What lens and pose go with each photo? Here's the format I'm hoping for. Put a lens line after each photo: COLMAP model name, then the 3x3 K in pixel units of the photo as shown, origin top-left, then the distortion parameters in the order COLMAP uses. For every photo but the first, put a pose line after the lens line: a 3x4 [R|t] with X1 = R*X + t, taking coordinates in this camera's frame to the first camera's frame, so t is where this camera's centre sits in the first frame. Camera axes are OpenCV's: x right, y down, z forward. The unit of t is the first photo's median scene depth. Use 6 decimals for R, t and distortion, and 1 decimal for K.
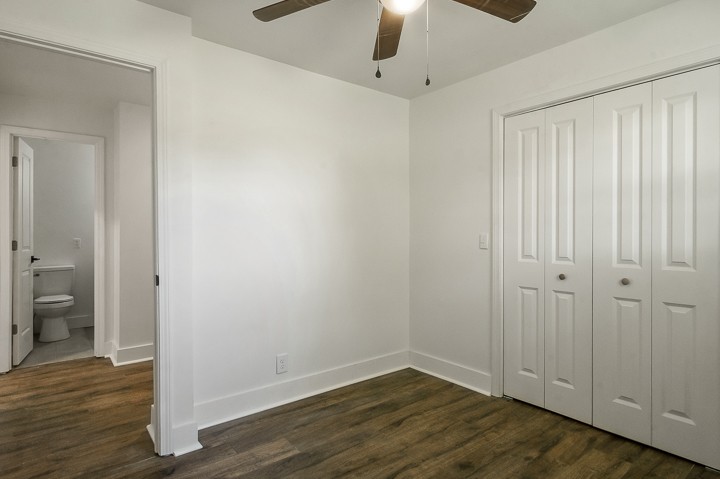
lens RADIAL K [[389.4, 0, 361.2], [0, 389.4, 237.3], [0, 0, 1]] dist [-0.001776, 0.001532]
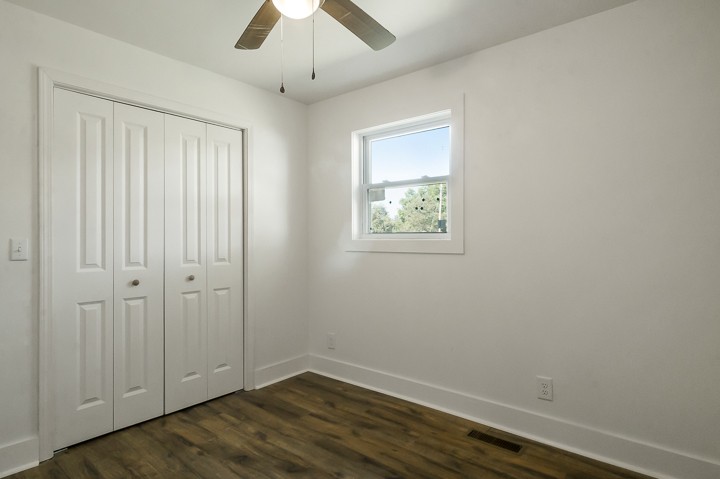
lens RADIAL K [[389.4, 0, 361.6], [0, 389.4, 238.8], [0, 0, 1]] dist [-0.001776, 0.001532]
pose [[-0.185271, 0.000824, 0.982687, -0.574131], [0.007343, 0.999973, 0.000546, -0.004835], [-0.982660, 0.007317, -0.185272, 0.647052]]
